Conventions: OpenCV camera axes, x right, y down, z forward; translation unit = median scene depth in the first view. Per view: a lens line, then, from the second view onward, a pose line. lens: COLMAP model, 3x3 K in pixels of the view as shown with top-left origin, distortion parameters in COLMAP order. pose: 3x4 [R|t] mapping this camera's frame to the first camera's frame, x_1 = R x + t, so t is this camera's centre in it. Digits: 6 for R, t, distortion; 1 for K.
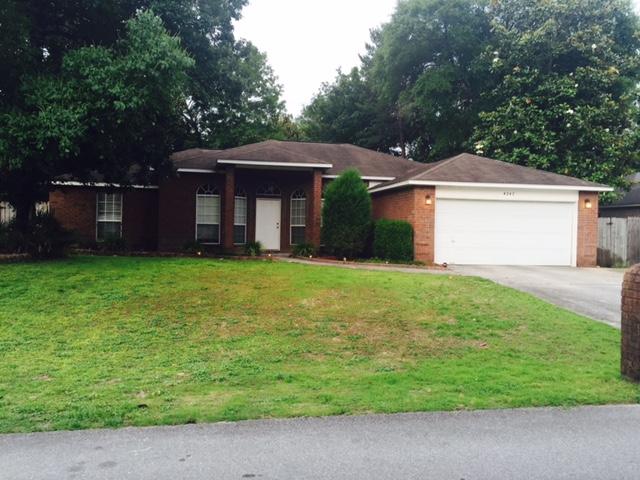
lens RADIAL K [[548.2, 0, 320.9], [0, 548.2, 242.5], [0, 0, 1]] dist [0.097331, -0.139614]
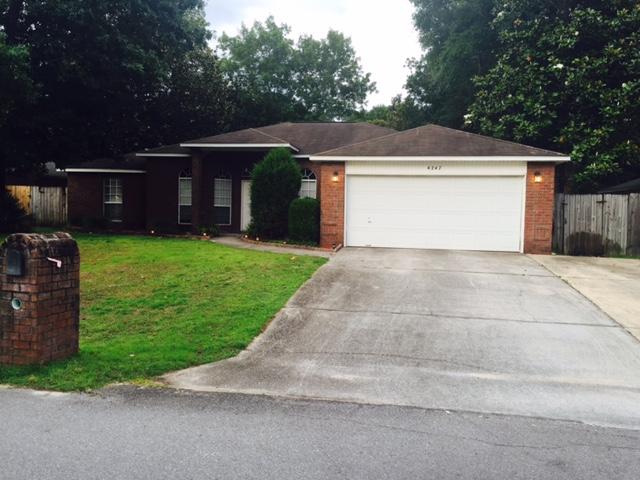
lens RADIAL K [[548.2, 0, 320.9], [0, 548.2, 242.5], [0, 0, 1]] dist [0.097331, -0.139614]
pose [[0.934674, 0.018564, -0.355022, 0.465665], [-0.010746, 0.999655, 0.023980, 0.010934], [0.355345, -0.018598, 0.934550, 0.110274]]
